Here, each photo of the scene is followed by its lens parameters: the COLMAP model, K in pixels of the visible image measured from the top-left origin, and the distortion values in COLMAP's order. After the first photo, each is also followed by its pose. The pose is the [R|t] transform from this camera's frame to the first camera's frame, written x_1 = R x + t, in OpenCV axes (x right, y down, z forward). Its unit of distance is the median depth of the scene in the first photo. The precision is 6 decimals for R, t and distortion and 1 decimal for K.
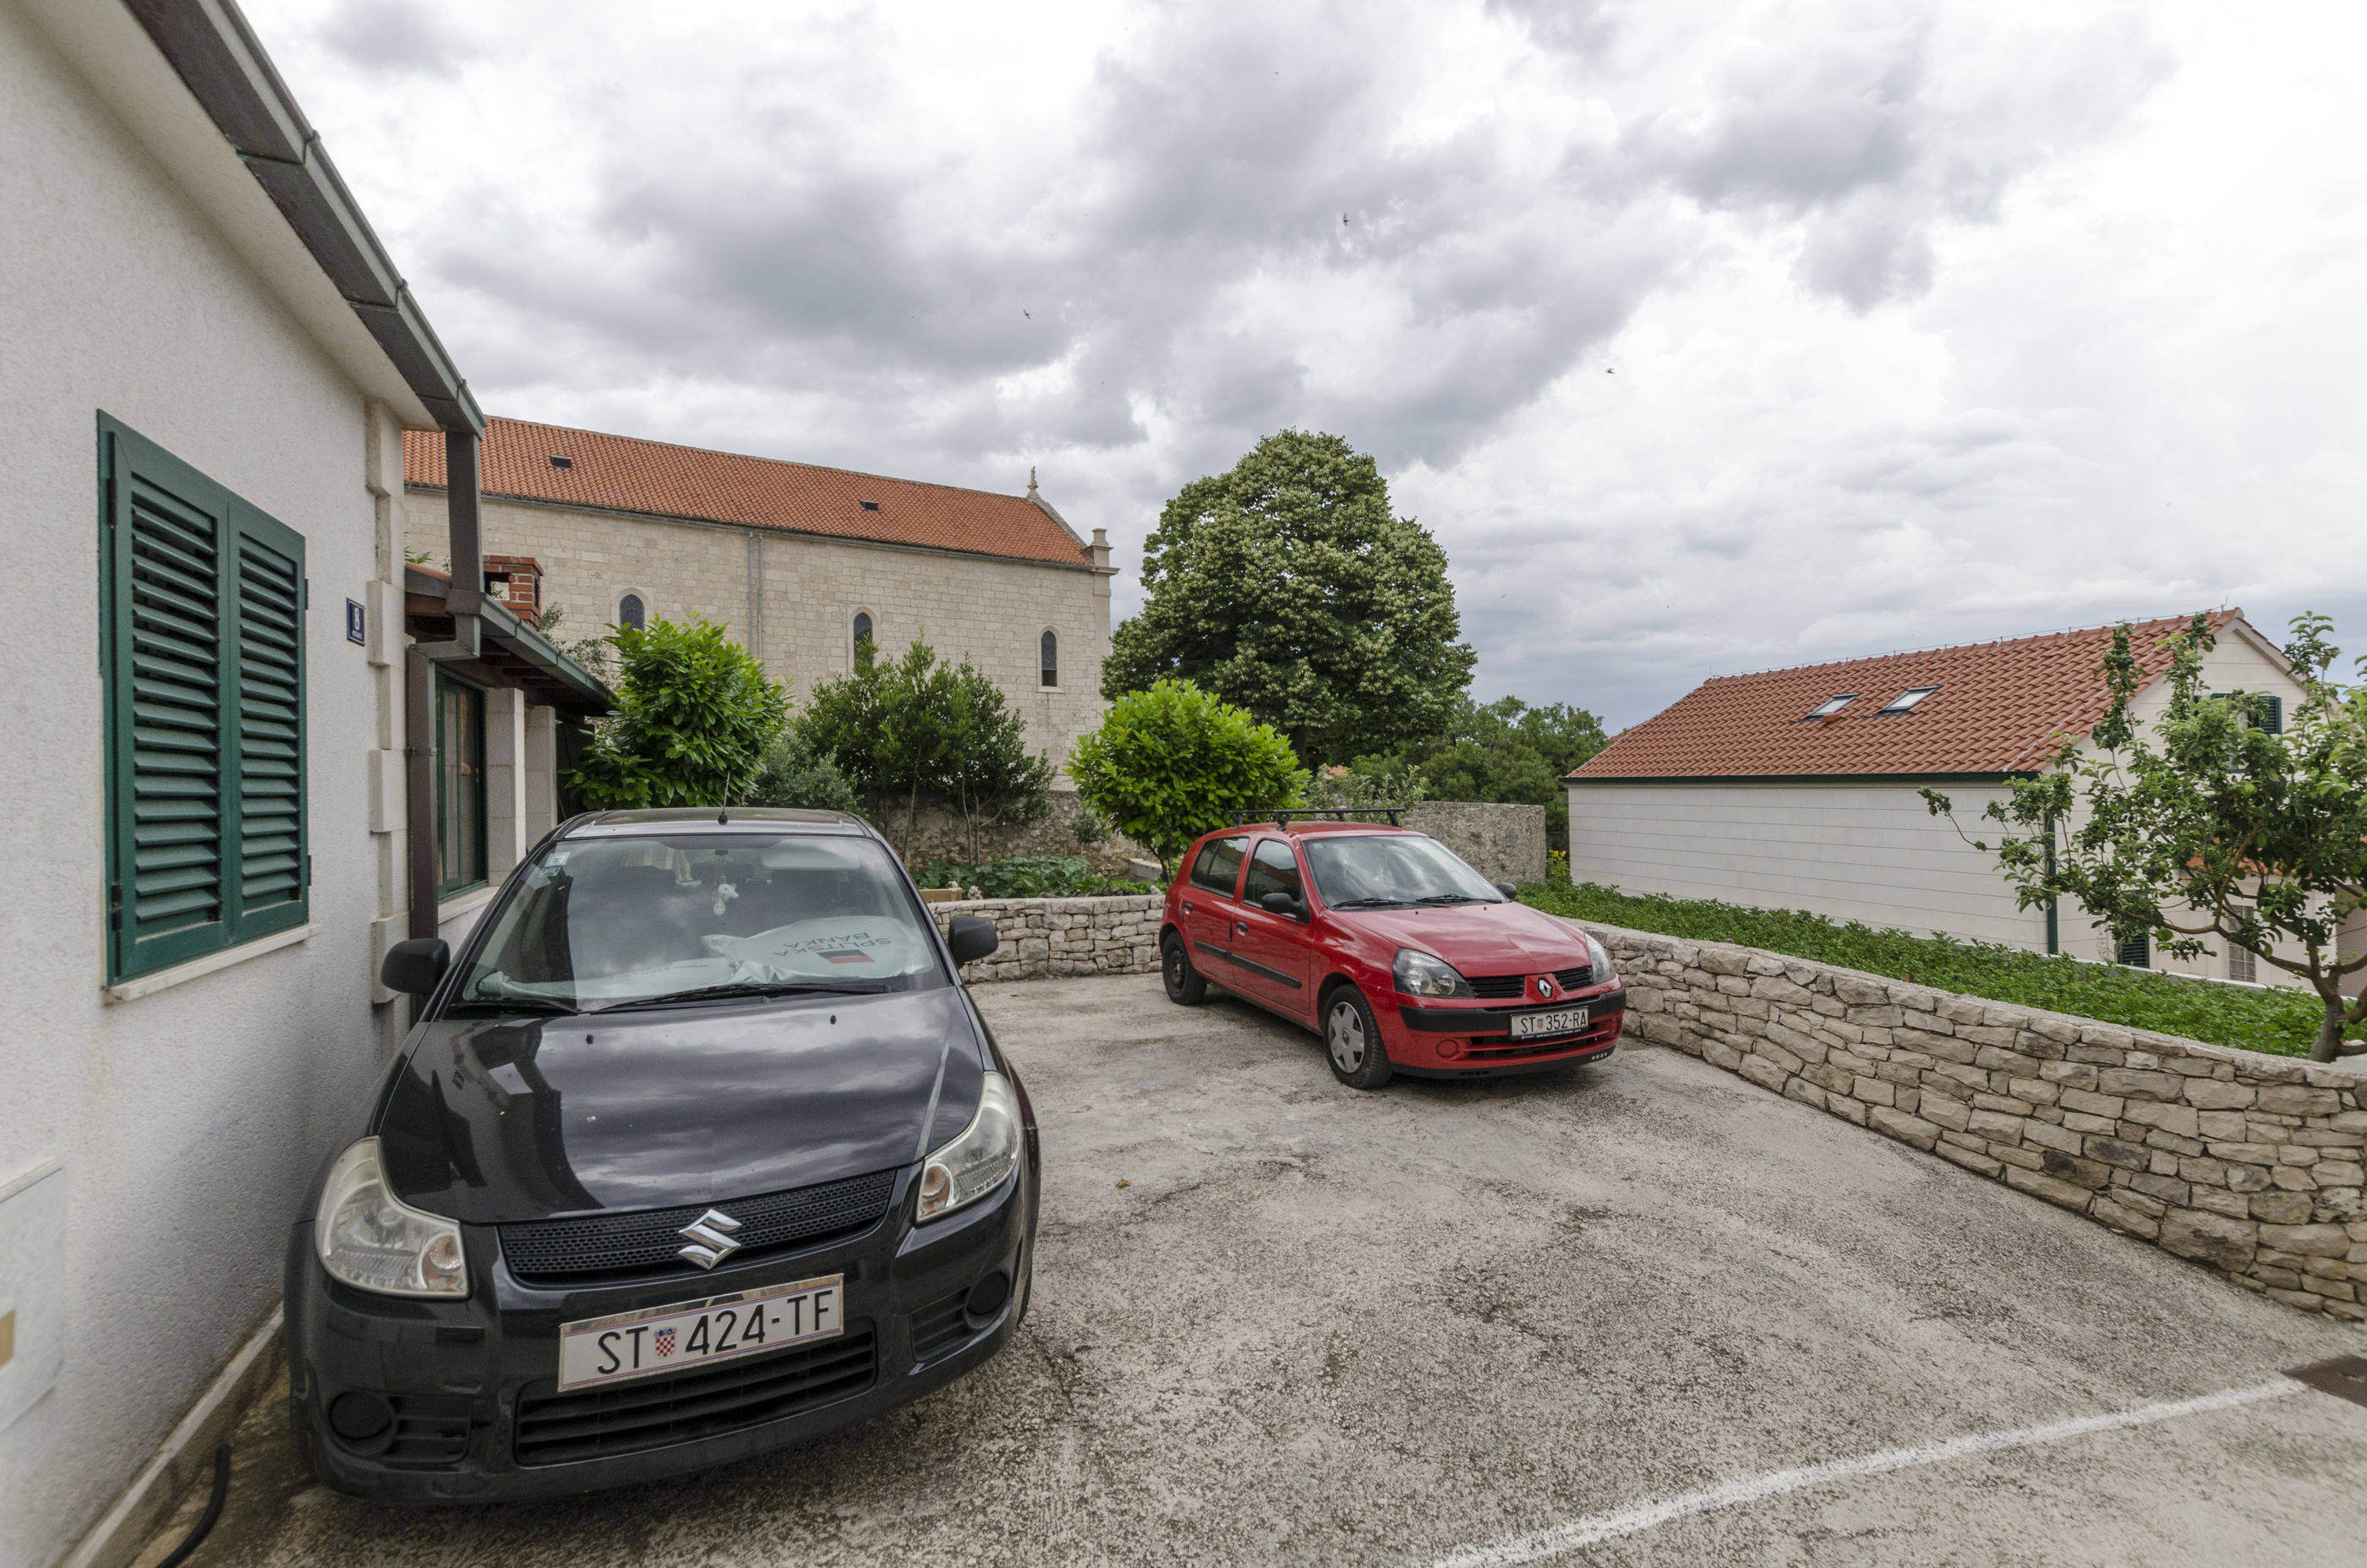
lens RADIAL K [[1025.2, 0, 1188.3], [0, 1025.2, 785.7], [0, 0, 1]] dist [0.010444, -0.005061]
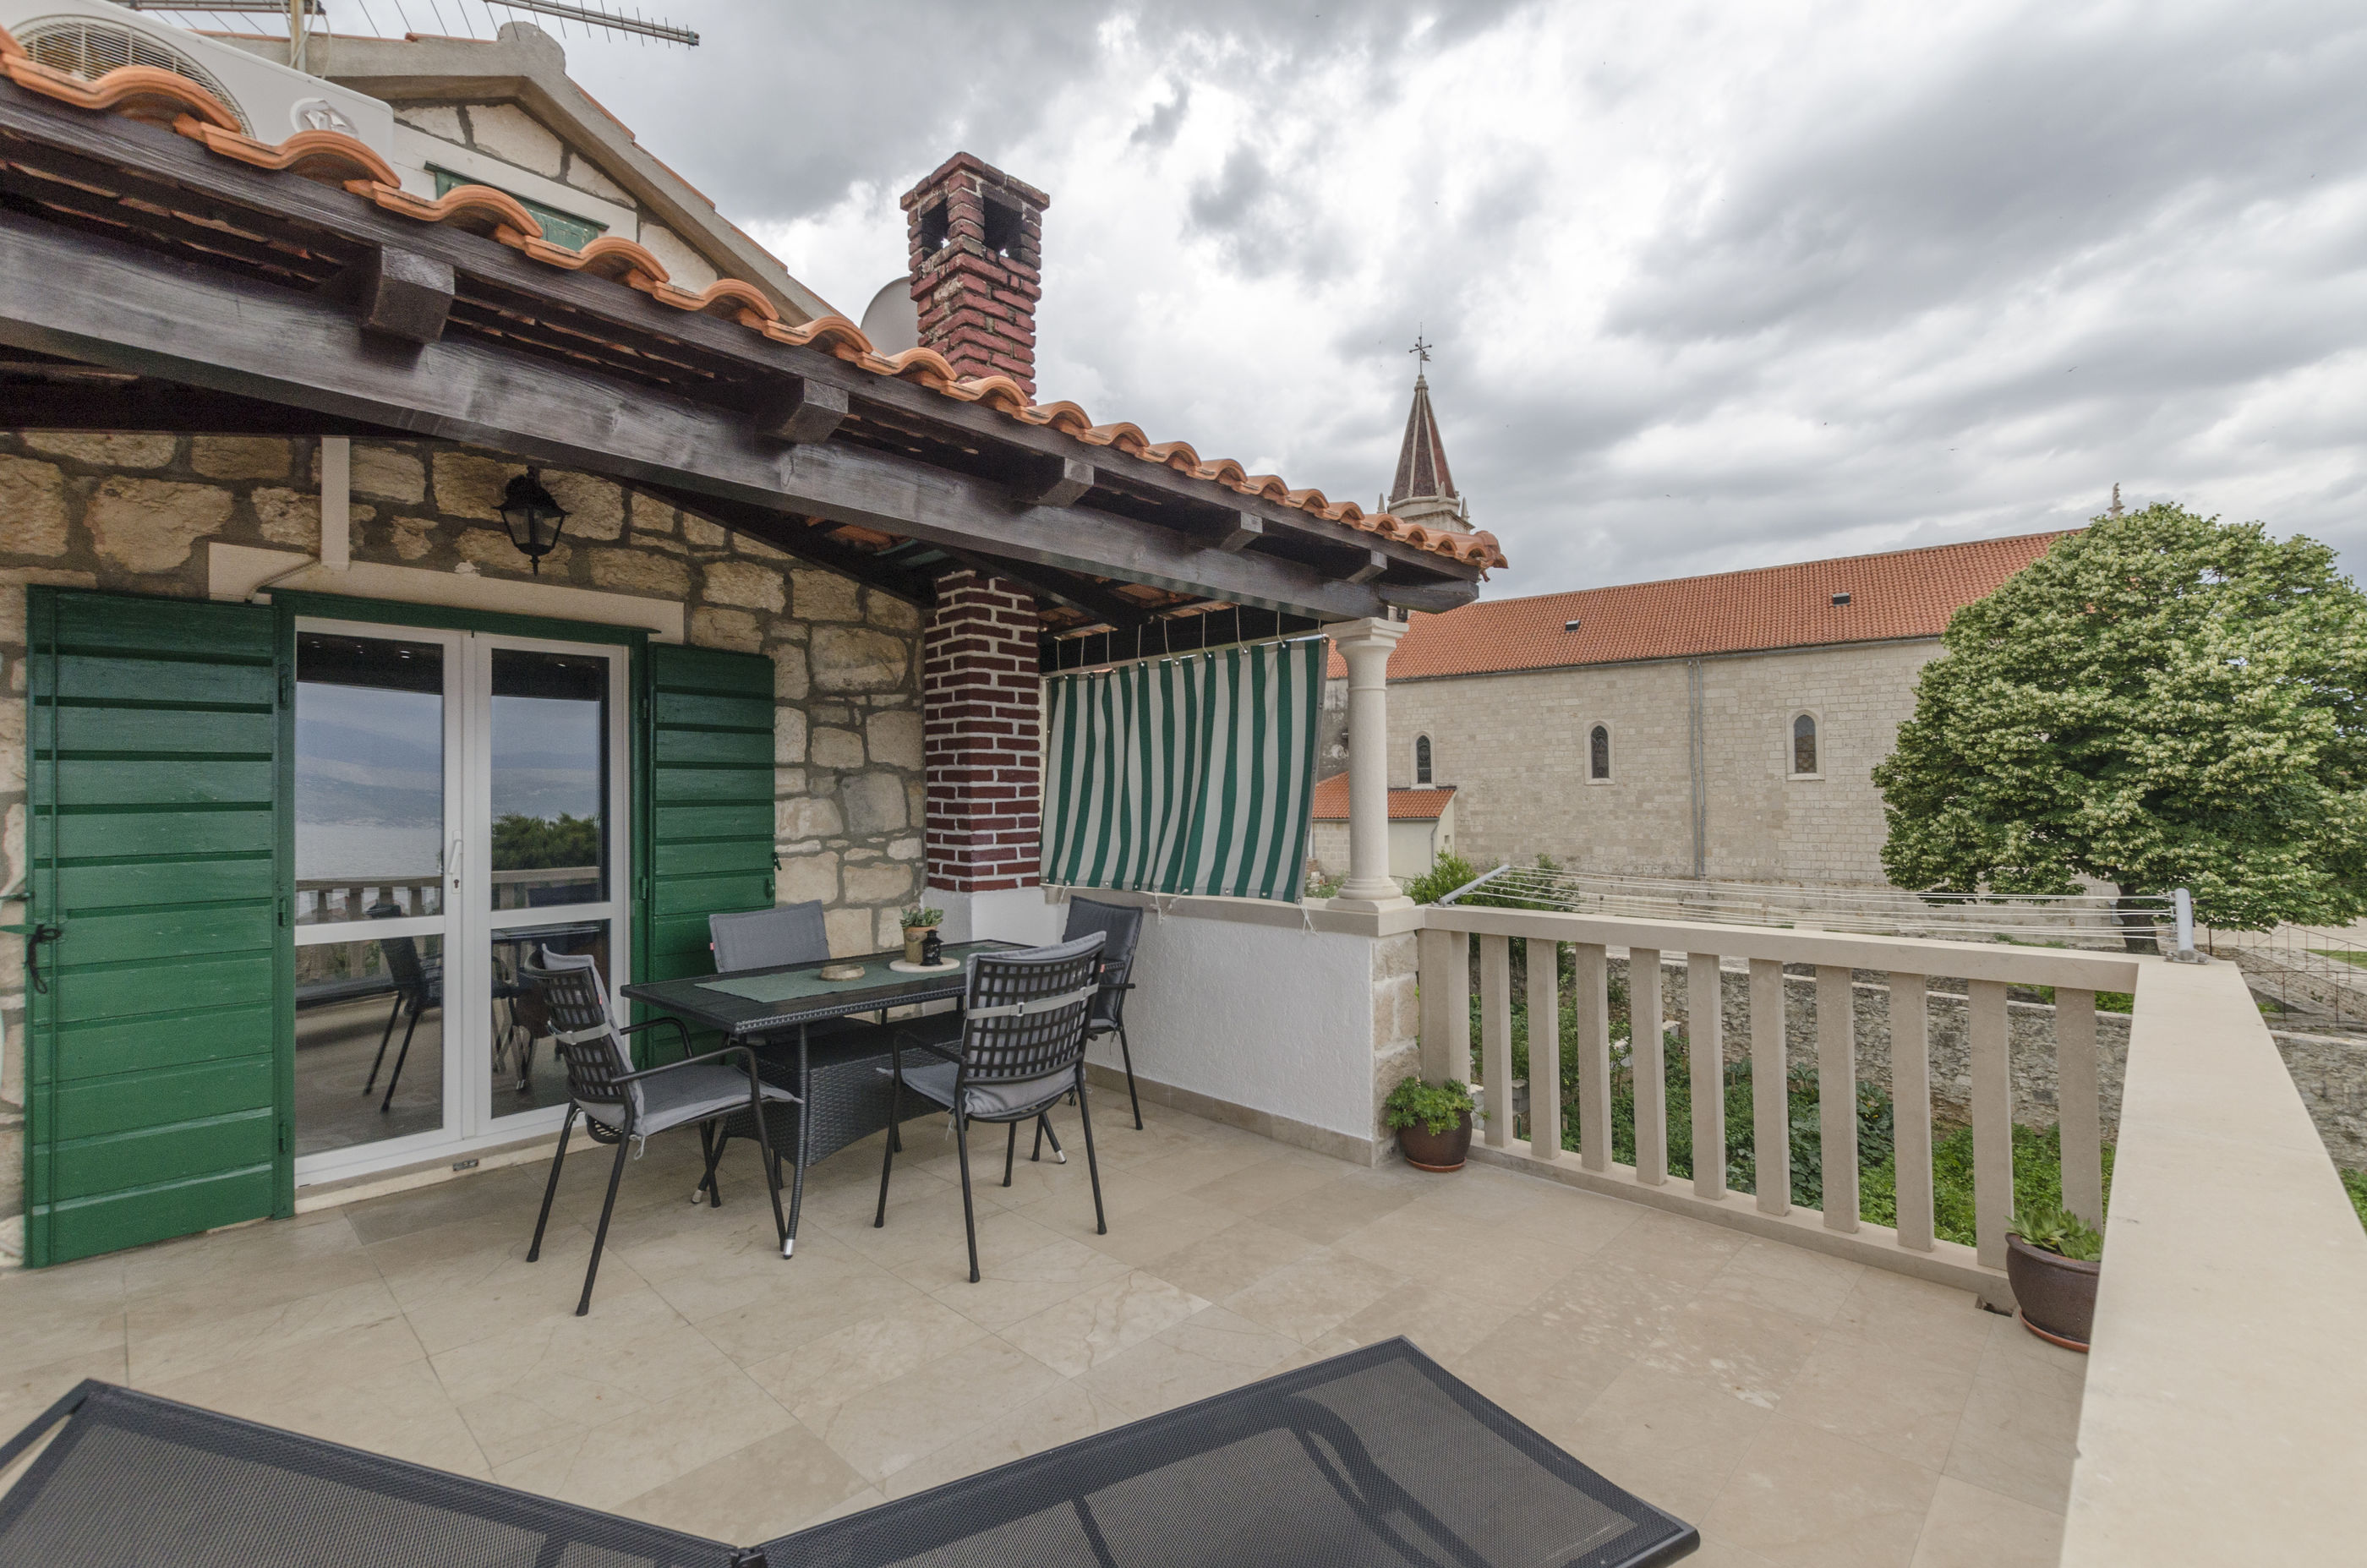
lens RADIAL K [[1025.2, 0, 1192.4], [0, 1025.2, 783.8], [0, 0, 1]] dist [0.010444, -0.005061]
pose [[0.373933, -0.000402, -0.927455, 0.448986], [0.008605, 0.999958, 0.003036, -0.112795], [0.927416, -0.009116, 0.373921, 0.026853]]
